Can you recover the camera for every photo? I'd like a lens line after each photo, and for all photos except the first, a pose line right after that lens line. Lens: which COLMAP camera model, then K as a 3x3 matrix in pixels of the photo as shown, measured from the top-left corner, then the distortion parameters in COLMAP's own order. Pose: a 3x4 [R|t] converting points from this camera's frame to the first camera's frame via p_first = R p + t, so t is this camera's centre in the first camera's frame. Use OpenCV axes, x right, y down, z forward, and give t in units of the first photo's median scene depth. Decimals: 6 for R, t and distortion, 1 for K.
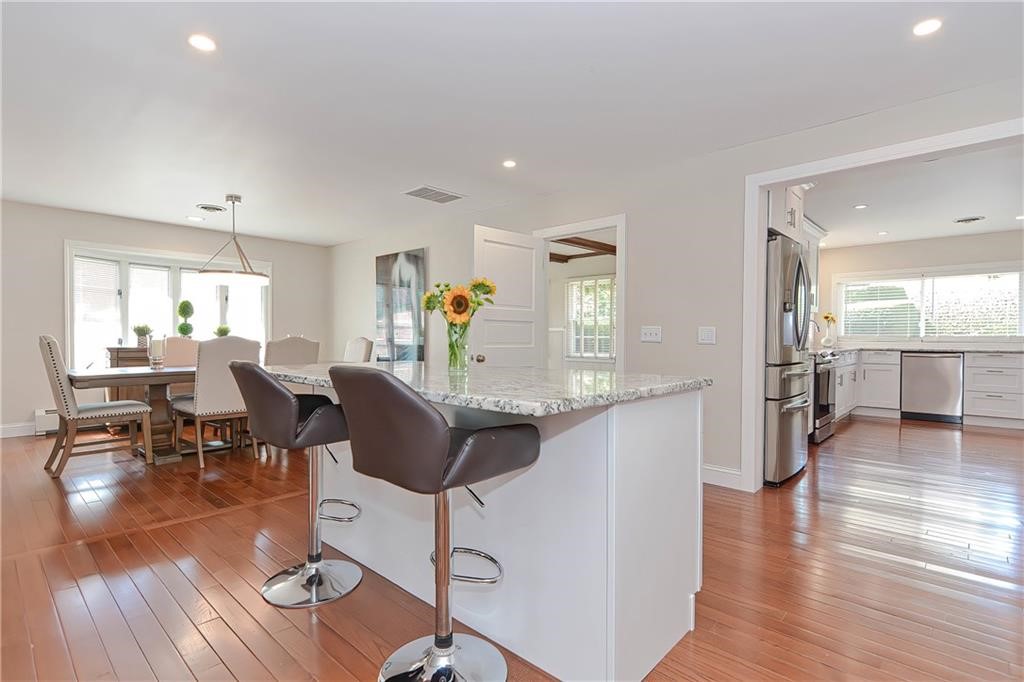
lens RADIAL K [[493.2, 0, 507.8], [0, 493.2, 344.2], [0, 0, 1]] dist [0.011437, -0.005559]
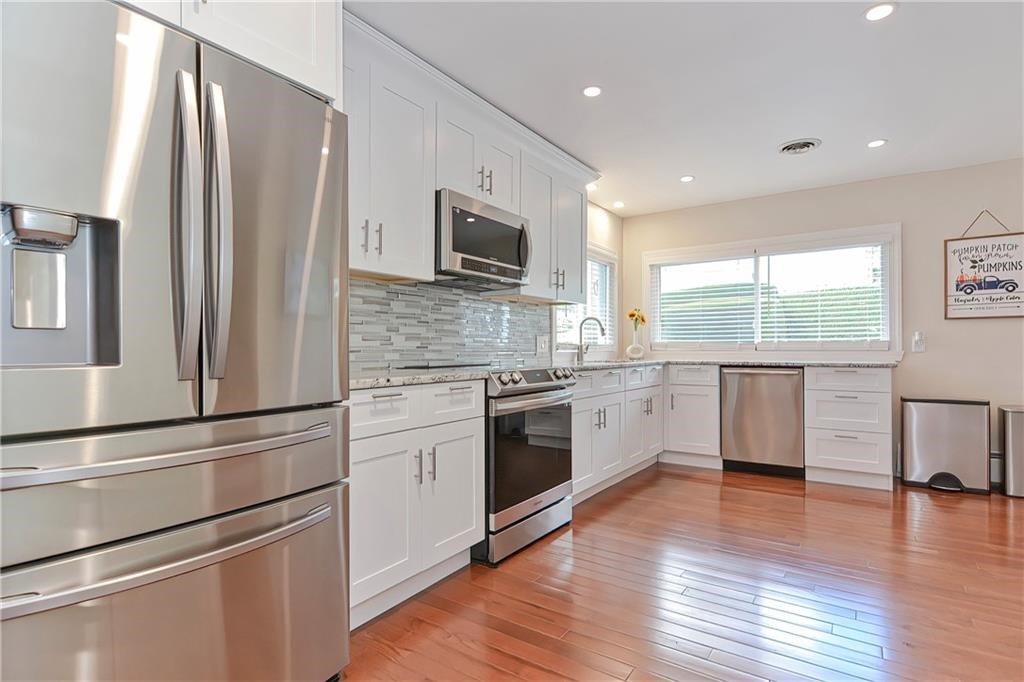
lens RADIAL K [[511.3, 0, 506.6], [0, 511.3, 346.7], [0, 0, 1]] dist [0.021459, -0.000521]
pose [[0.990611, -0.005943, 0.136581, 0.424663], [0.008655, 0.999777, -0.019269, 0.000510], [-0.136436, 0.020270, 0.990441, 0.374703]]
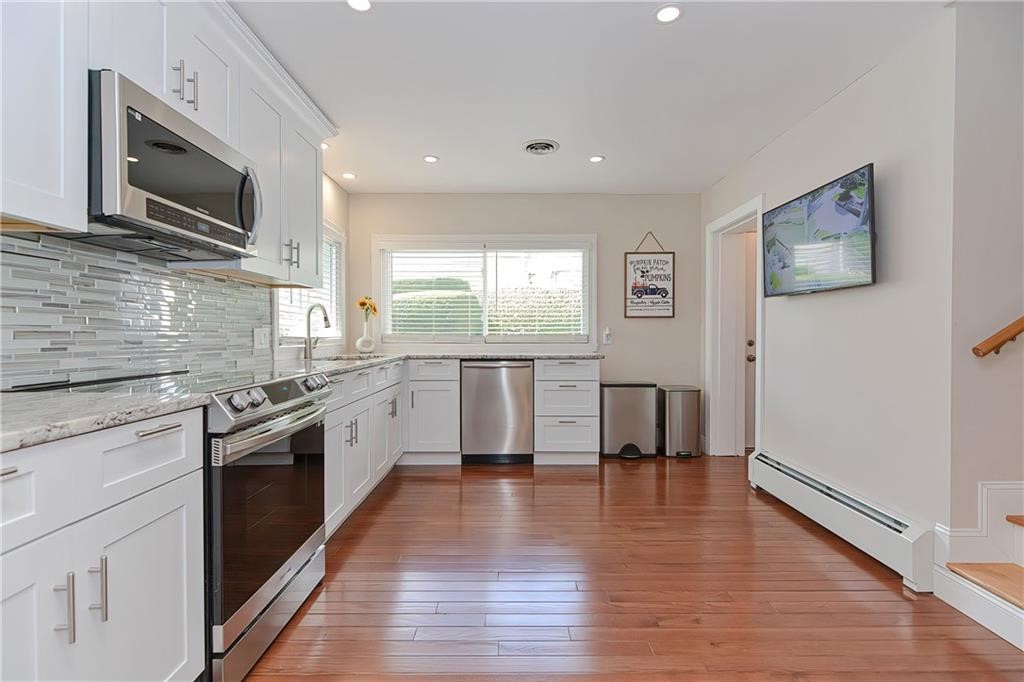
lens RADIAL K [[493.2, 0, 504.0], [0, 493.2, 341.8], [0, 0, 1]] dist [0.011437, -0.005559]
pose [[0.741033, -0.014508, 0.671312, 0.412651], [0.014564, 0.999879, 0.005532, -0.010232], [-0.671311, 0.005677, 0.741154, 0.496208]]
